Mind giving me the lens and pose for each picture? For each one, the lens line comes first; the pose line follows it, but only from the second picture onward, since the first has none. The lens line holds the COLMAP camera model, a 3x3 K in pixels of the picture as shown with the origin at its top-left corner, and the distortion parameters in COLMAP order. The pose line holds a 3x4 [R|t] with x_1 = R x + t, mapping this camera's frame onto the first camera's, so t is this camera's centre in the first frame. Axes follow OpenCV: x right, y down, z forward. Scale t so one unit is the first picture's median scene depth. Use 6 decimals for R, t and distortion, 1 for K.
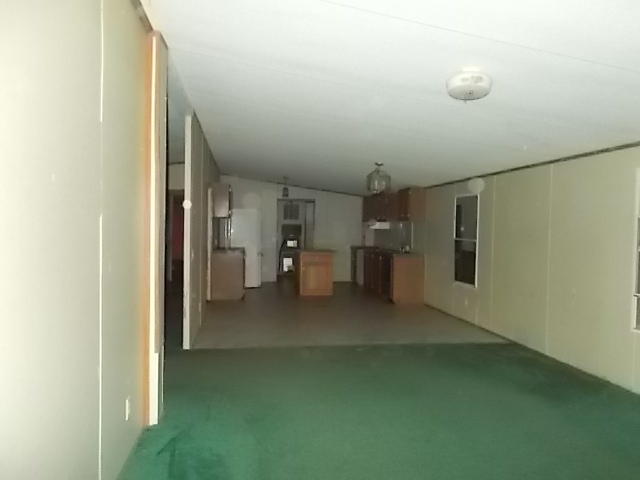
lens RADIAL K [[487.5, 0, 322.0], [0, 487.5, 240.0], [0, 0, 1]] dist [0.054907, 0.002184]
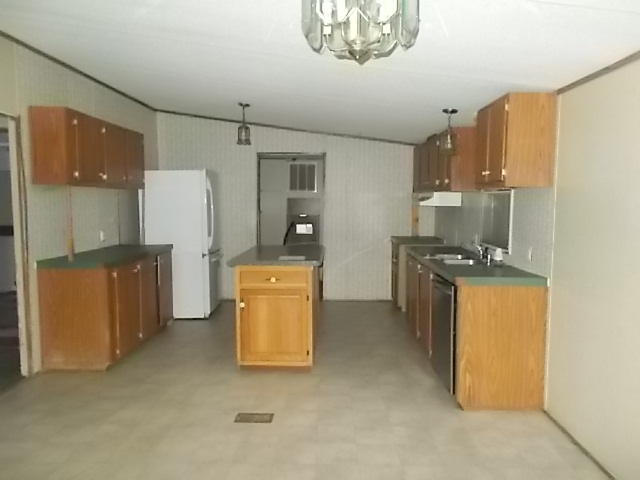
lens RADIAL K [[487.5, 0, 316.1], [0, 487.5, 239.2], [0, 0, 1]] dist [0.054907, 0.002184]
pose [[0.982260, 0.002543, -0.187508, 0.079667], [0.008074, 0.998407, 0.055835, -0.016040], [0.187351, -0.056359, 0.980675, 0.444793]]
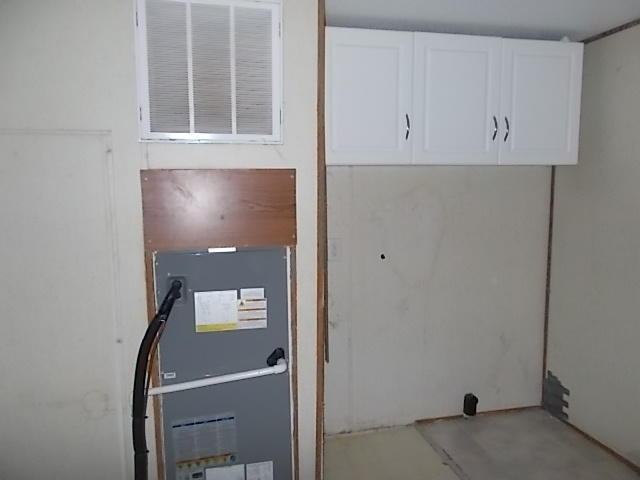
lens RADIAL K [[487.5, 0, 319.6], [0, 487.5, 242.1], [0, 0, 1]] dist [0.054907, 0.002184]
pose [[0.998565, -0.036291, 0.039371, -0.046492], [0.032853, 0.995863, 0.084718, -0.025844], [-0.042283, -0.083303, 0.995627, 0.978624]]
